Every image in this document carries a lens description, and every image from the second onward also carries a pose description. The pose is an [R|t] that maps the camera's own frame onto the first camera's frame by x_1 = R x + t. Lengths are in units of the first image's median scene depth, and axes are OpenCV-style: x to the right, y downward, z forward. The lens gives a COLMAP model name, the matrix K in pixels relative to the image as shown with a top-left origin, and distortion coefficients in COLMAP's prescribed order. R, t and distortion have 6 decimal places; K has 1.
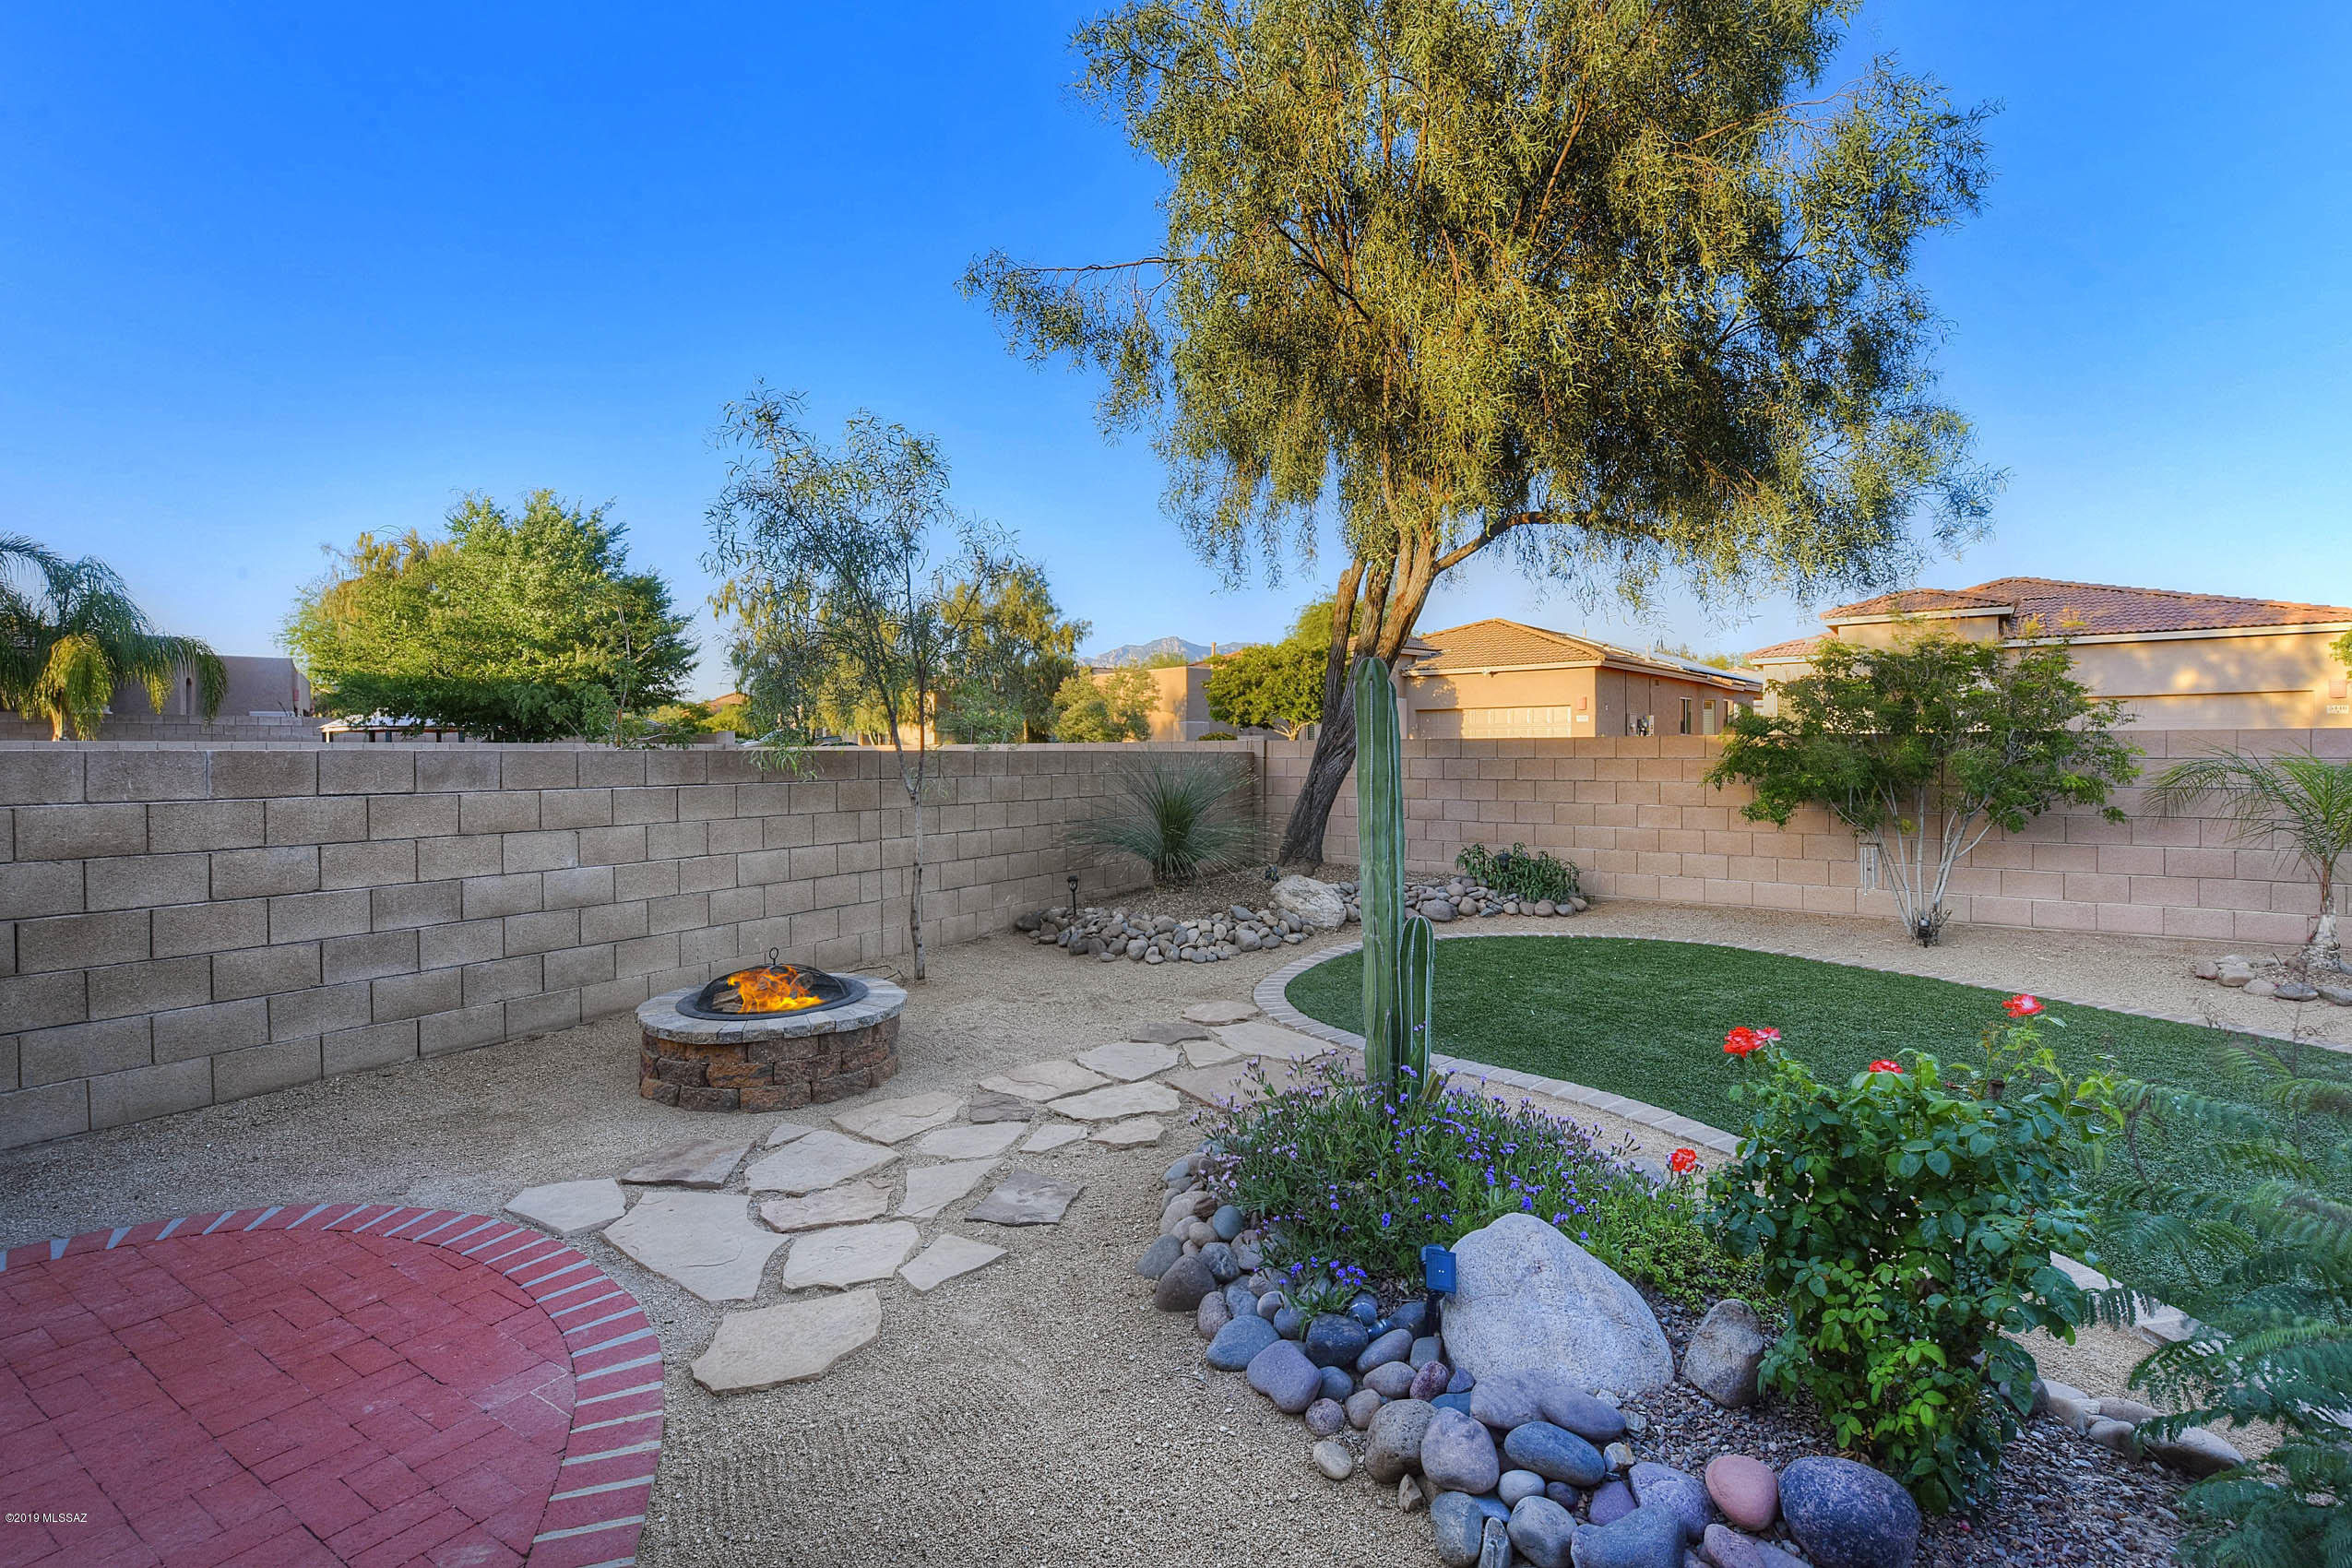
lens RADIAL K [[1058.5, 0, 1213.0], [0, 1058.5, 740.7], [0, 0, 1]] dist [-0.006955, -0.006689]
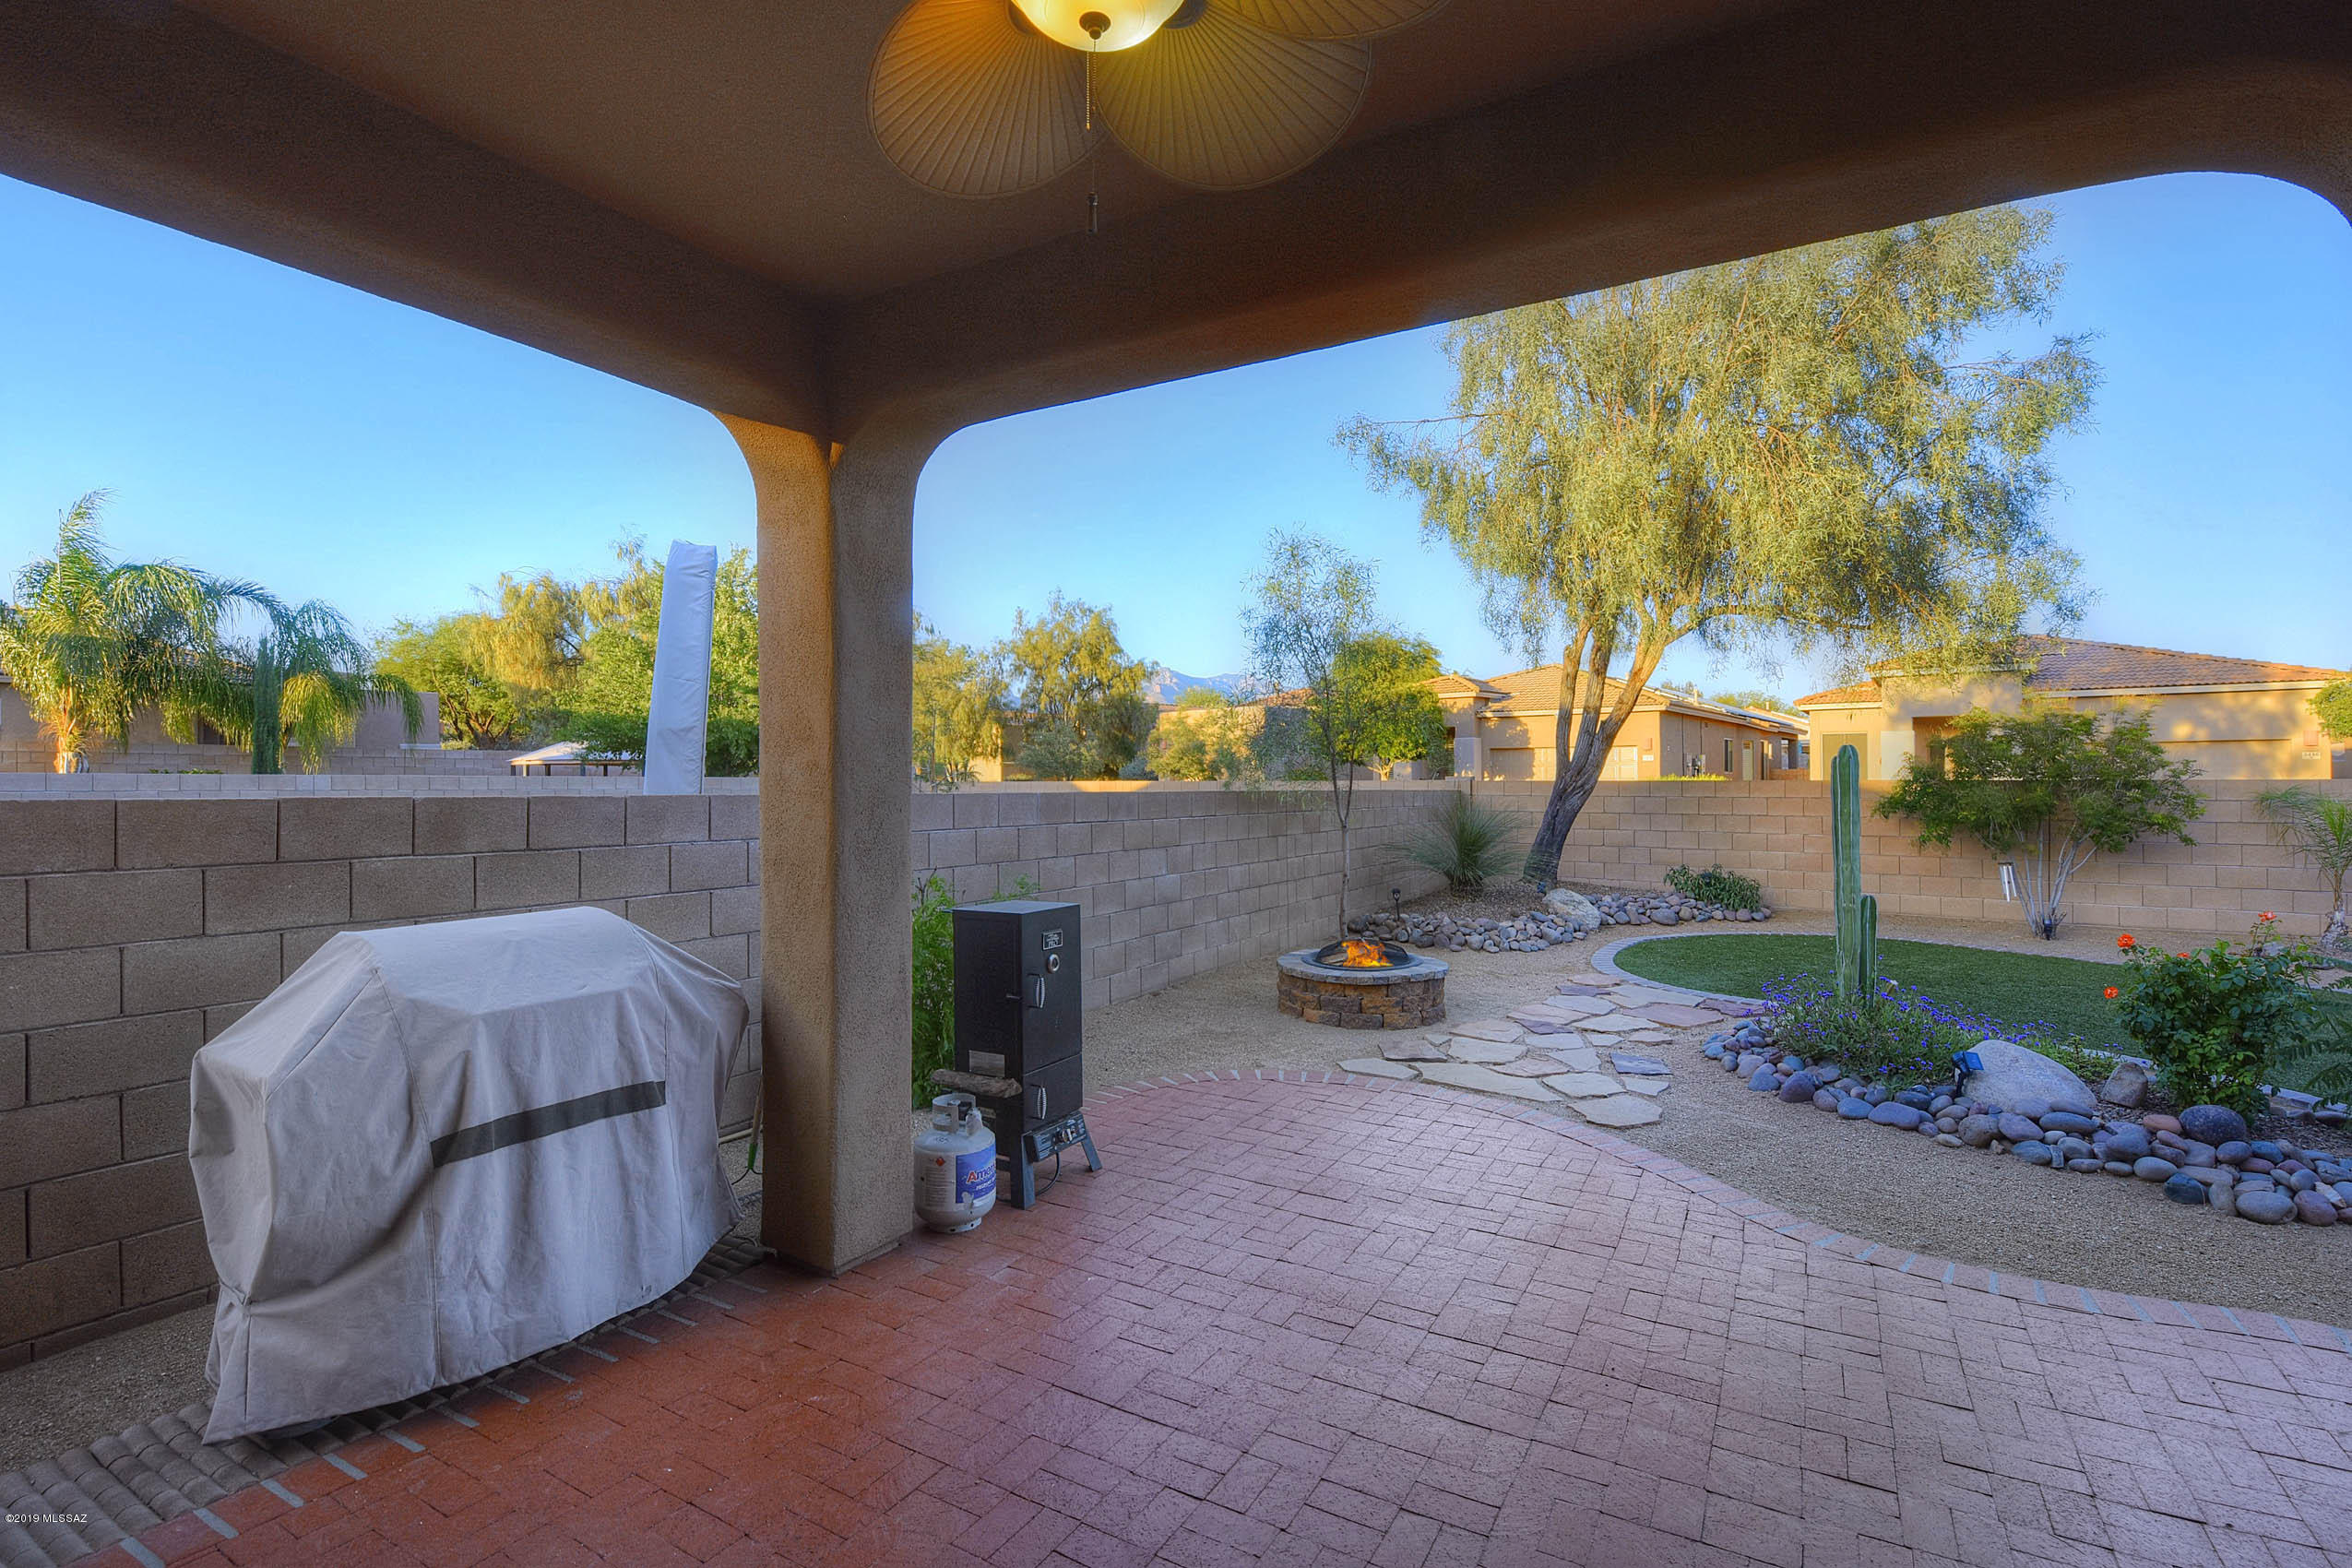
lens RADIAL K [[1058.5, 0, 1257.3], [0, 1058.5, 742.8], [0, 0, 1]] dist [-0.006955, -0.006689]
pose [[0.999046, 0.007001, 0.043113, -0.428064], [-0.005796, 0.999591, -0.027994, -0.013480], [-0.043291, 0.027717, 0.998678, -0.332344]]
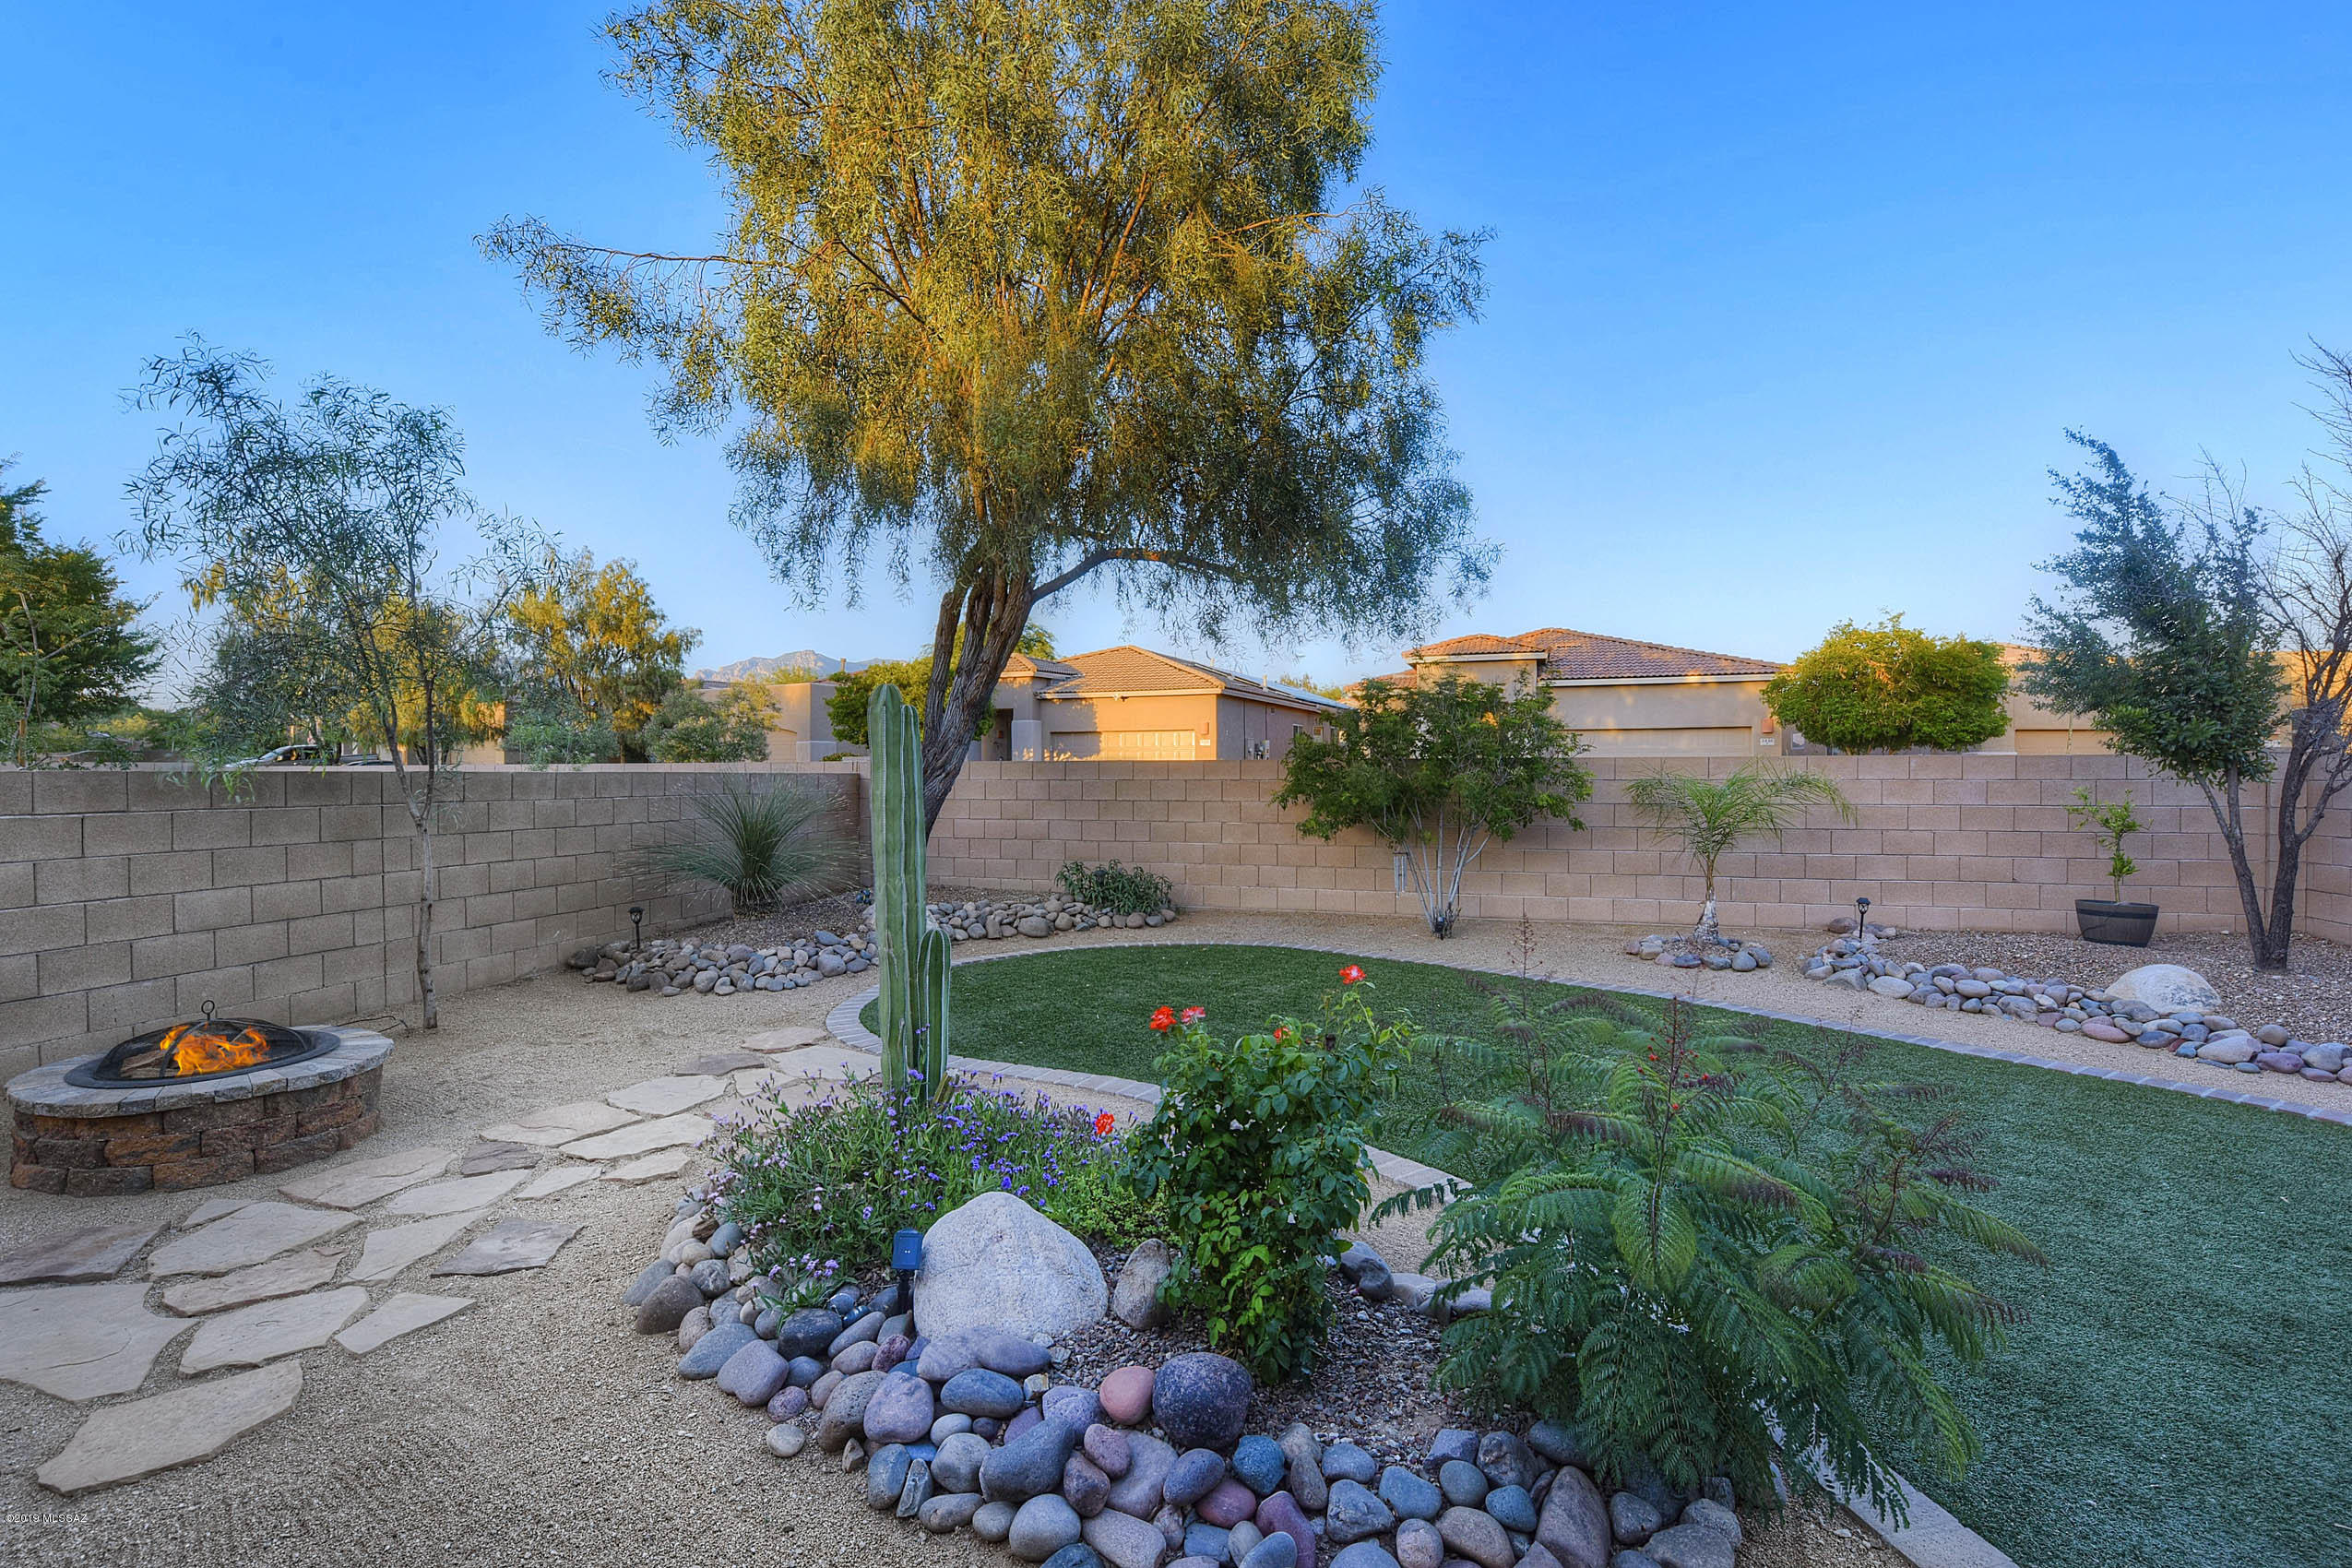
lens RADIAL K [[1058.5, 0, 1211.8], [0, 1058.5, 767.9], [0, 0, 1]] dist [-0.006955, -0.006689]
pose [[0.946862, 0.003823, 0.321618, 0.055863], [-0.005524, 0.999975, 0.004379, -0.000601], [-0.321594, -0.005923, 0.946859, -0.043667]]
